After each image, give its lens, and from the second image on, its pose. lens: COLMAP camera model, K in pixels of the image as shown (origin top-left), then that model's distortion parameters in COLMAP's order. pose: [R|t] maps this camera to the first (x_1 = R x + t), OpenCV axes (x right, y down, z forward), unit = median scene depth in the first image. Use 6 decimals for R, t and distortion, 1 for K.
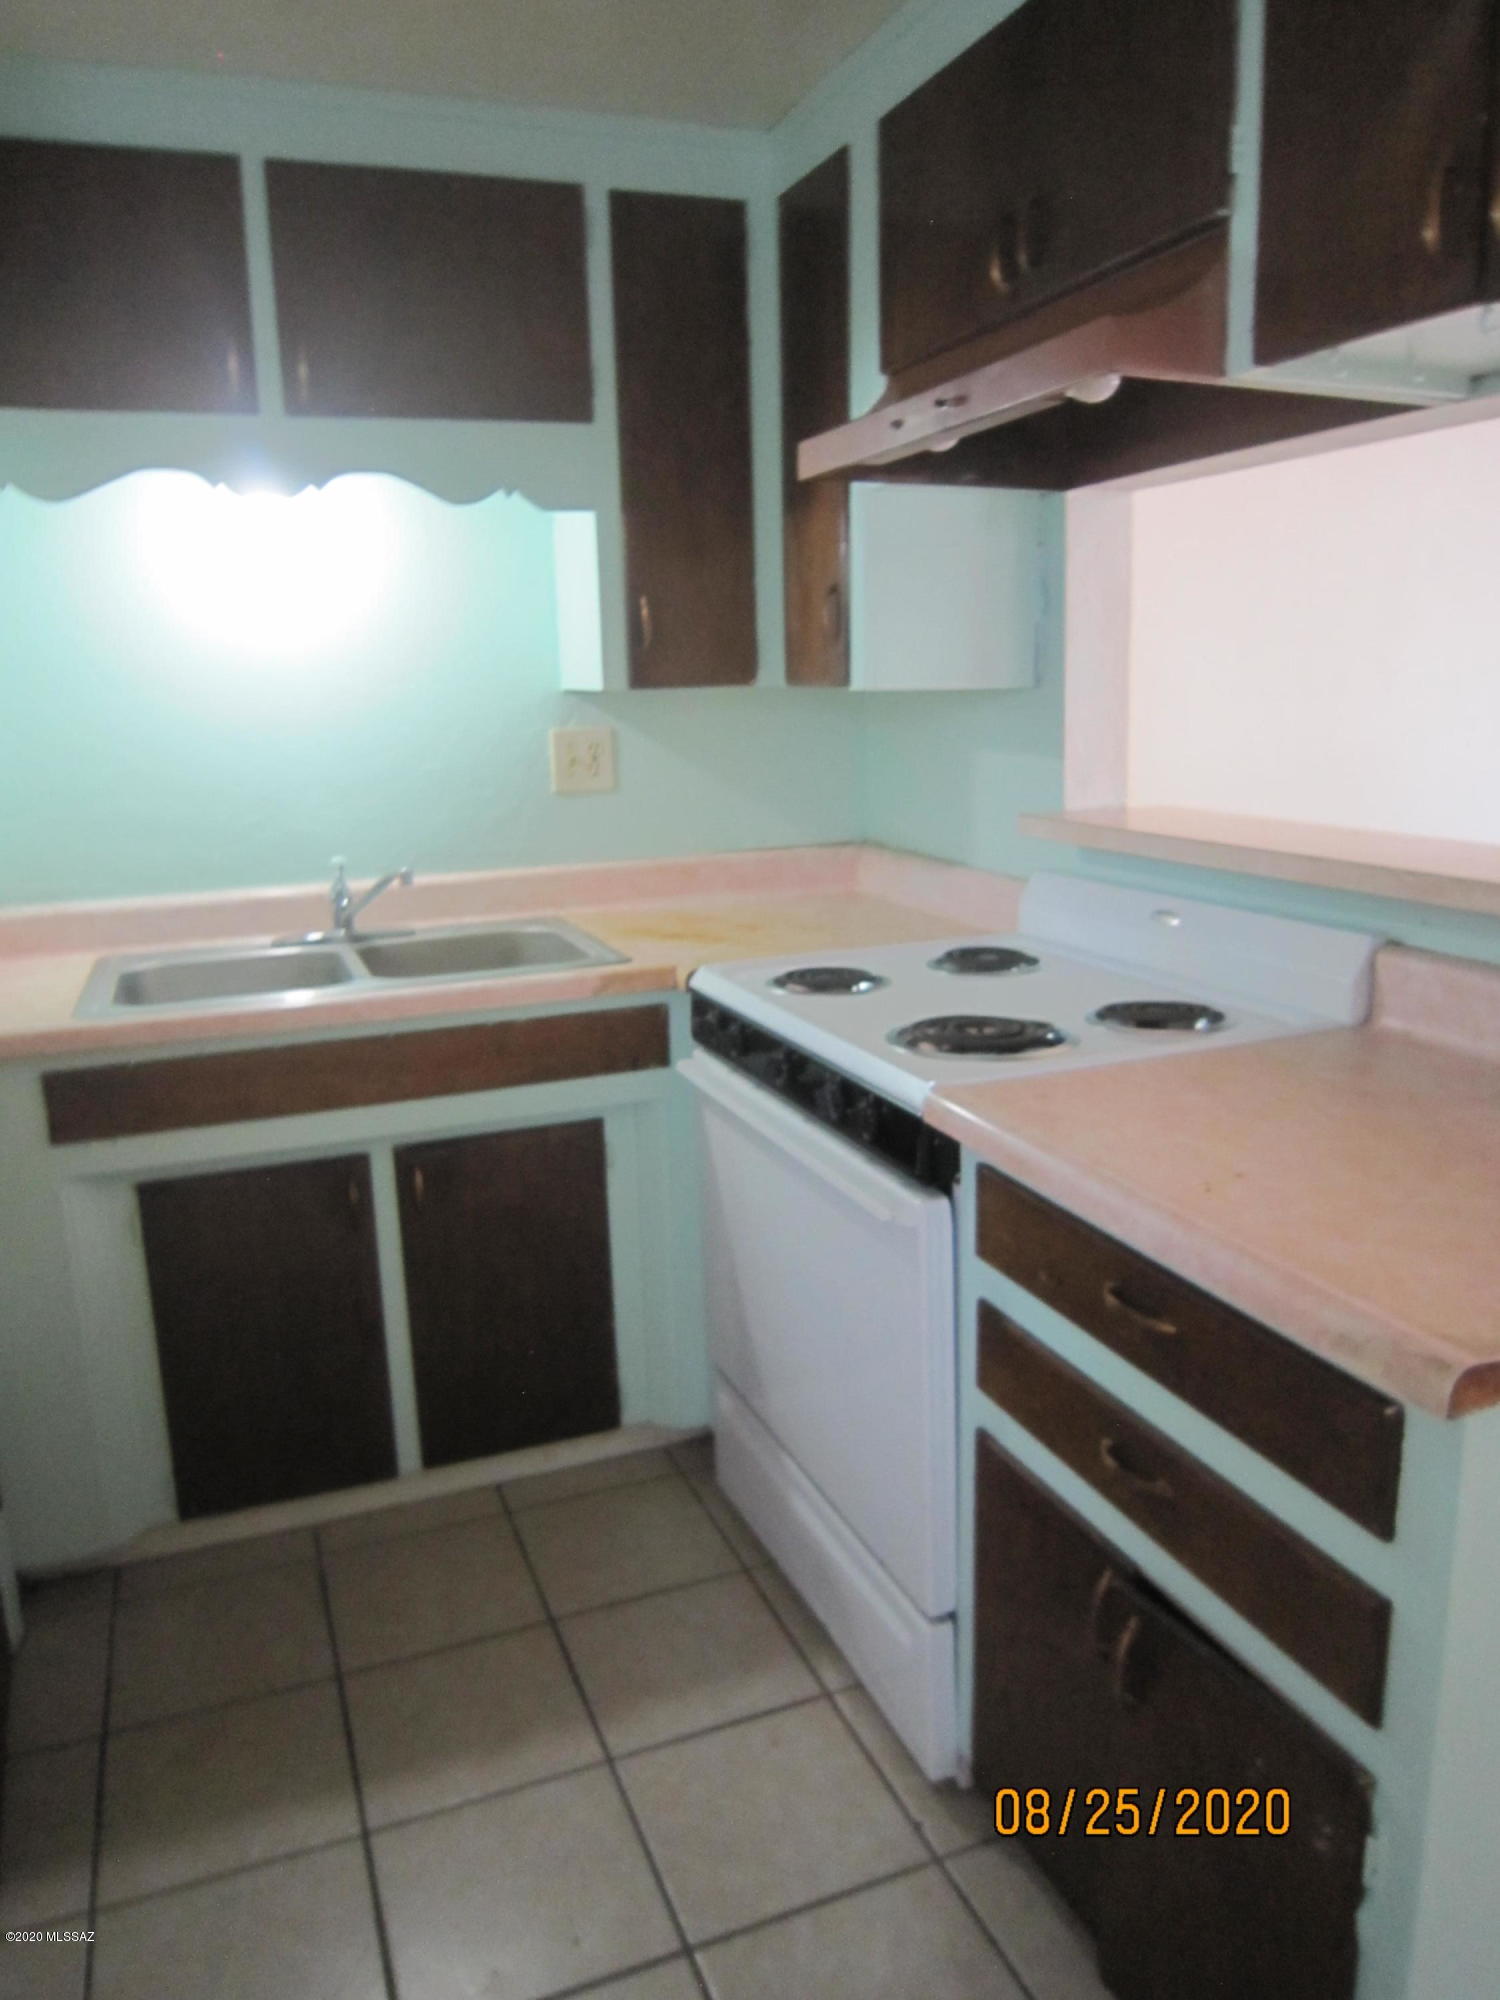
lens RADIAL K [[1431.6, 0, 746.0], [0, 1431.6, 985.2], [0, 0, 1]] dist [-0.033882, -0.001980]
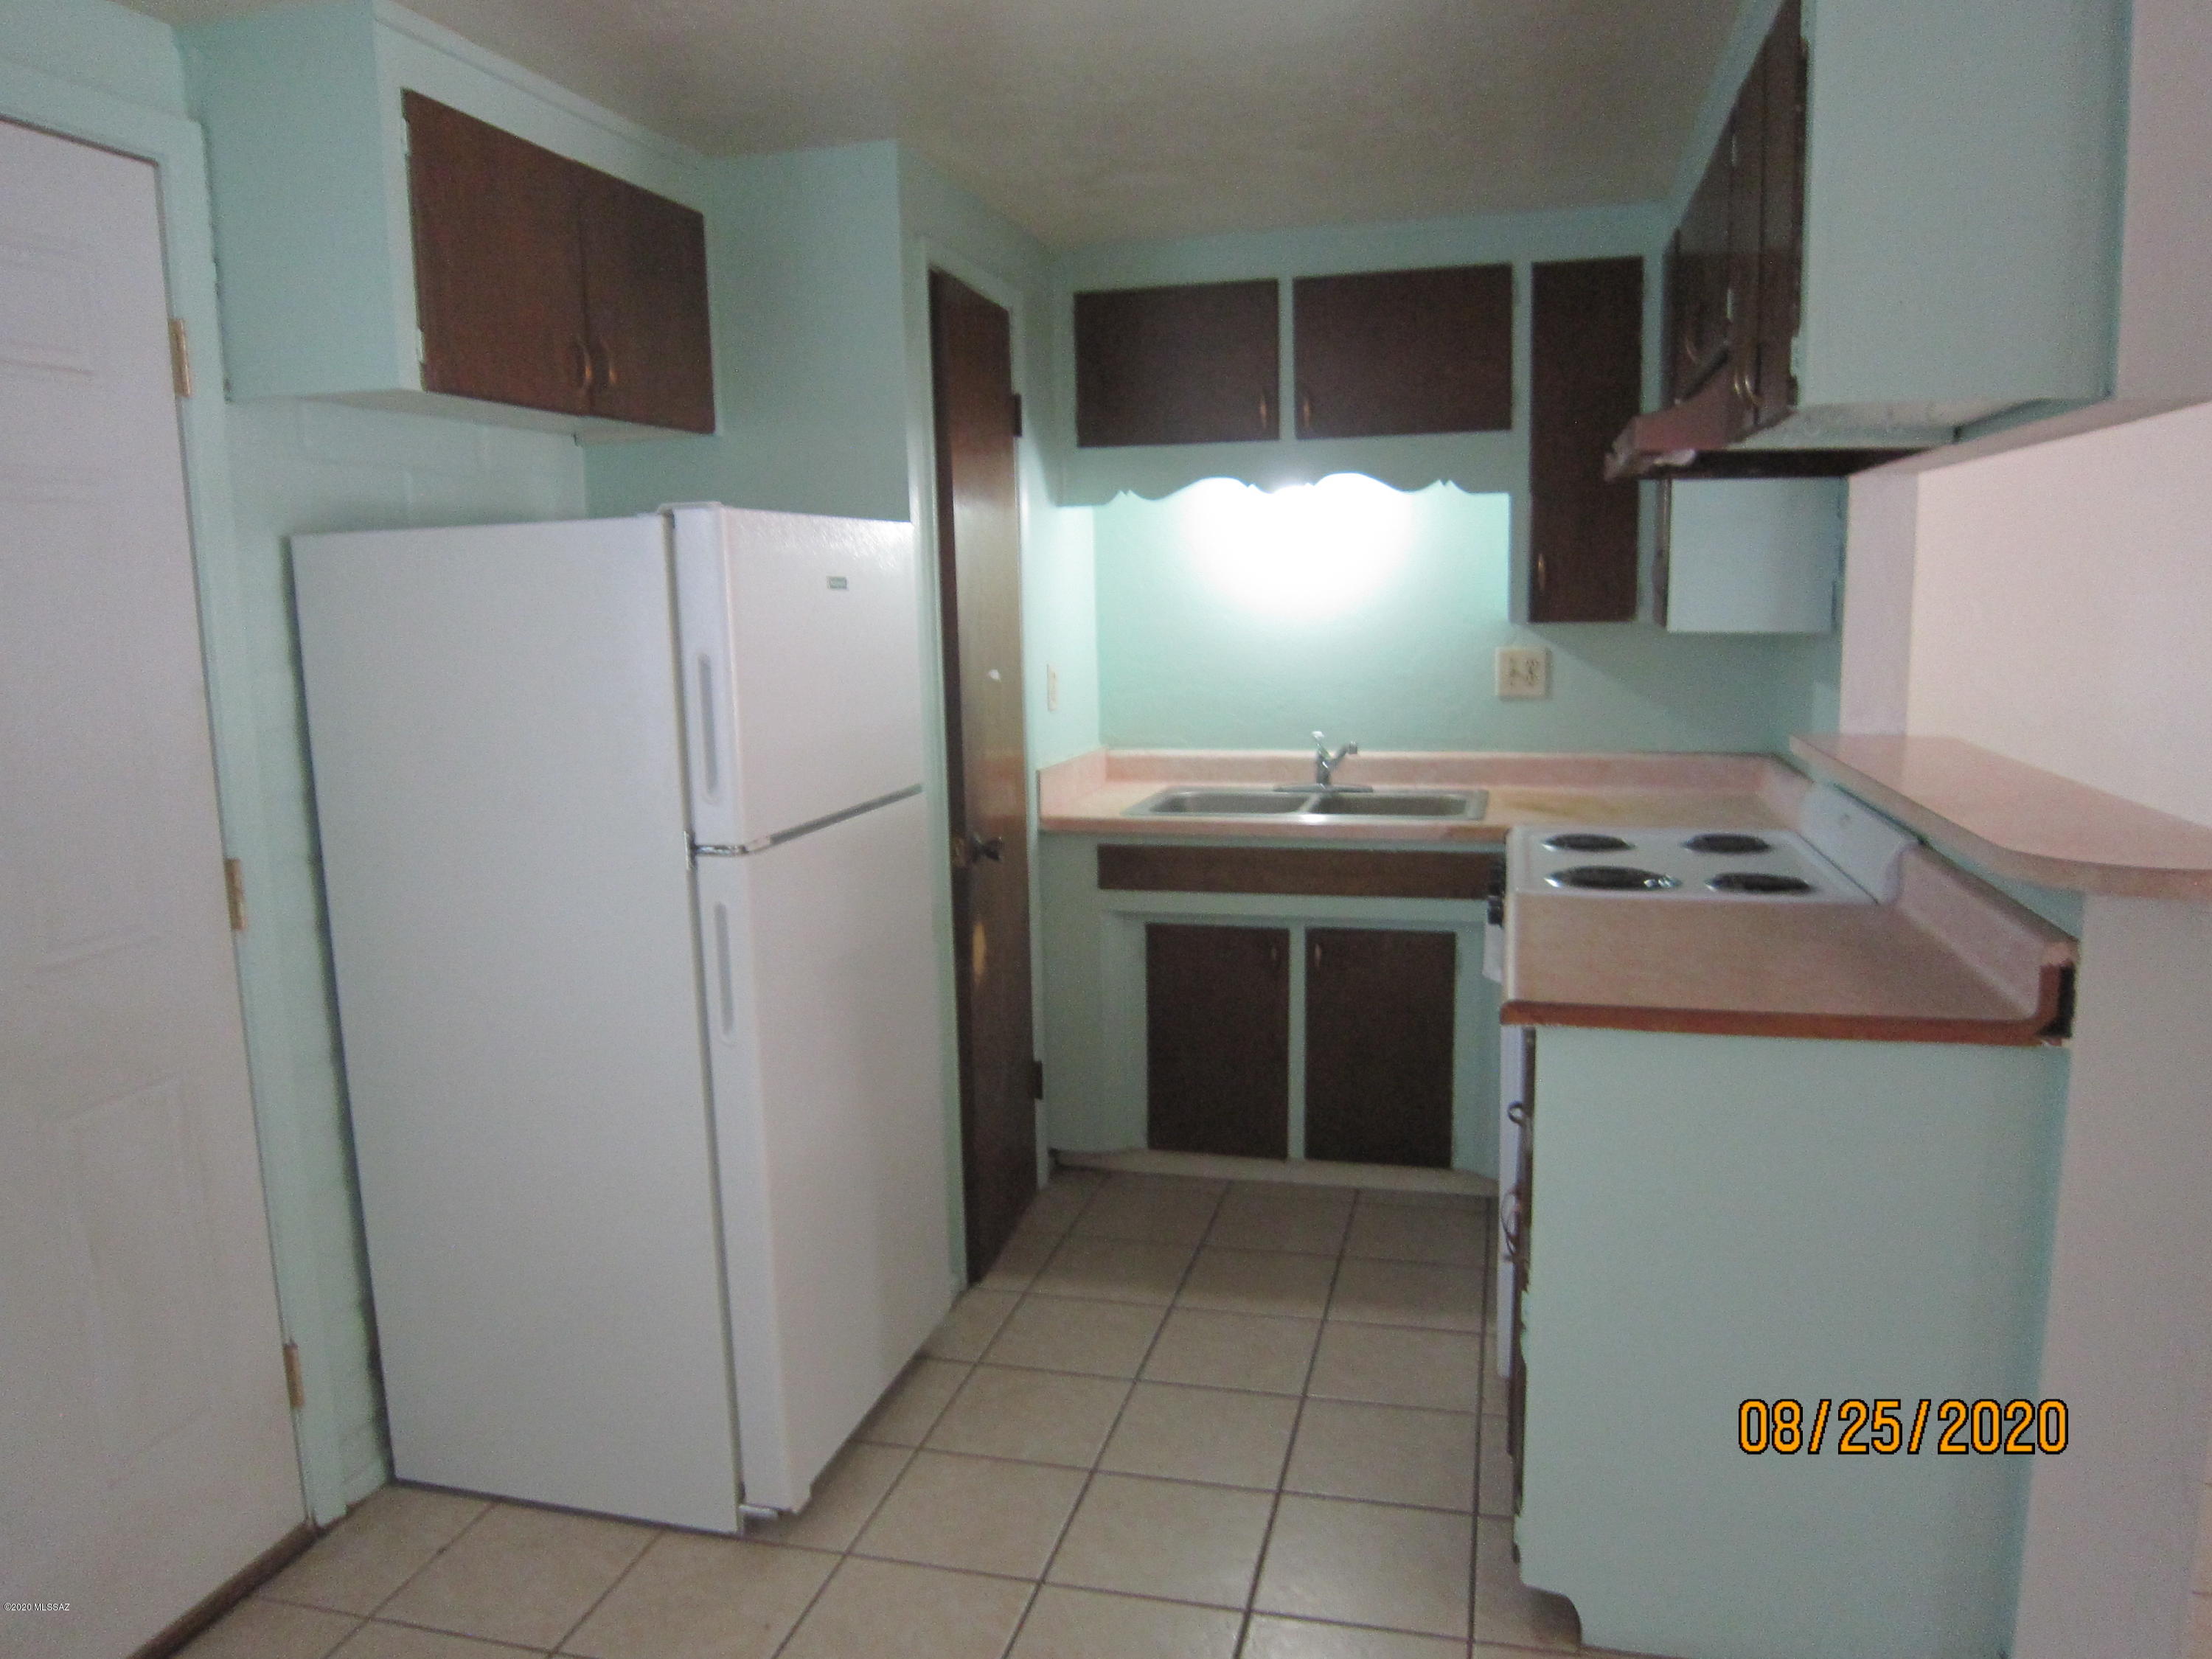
lens RADIAL K [[1583.3, 0, 1106.0], [0, 1583.3, 829.5], [0, 0, 1]] dist [-0.033882, -0.001980]
pose [[0.812449, 0.098622, -0.574630, 0.492556], [-0.129498, 0.991495, -0.012925, 0.059416], [0.568469, 0.084915, 0.818311, -0.439620]]
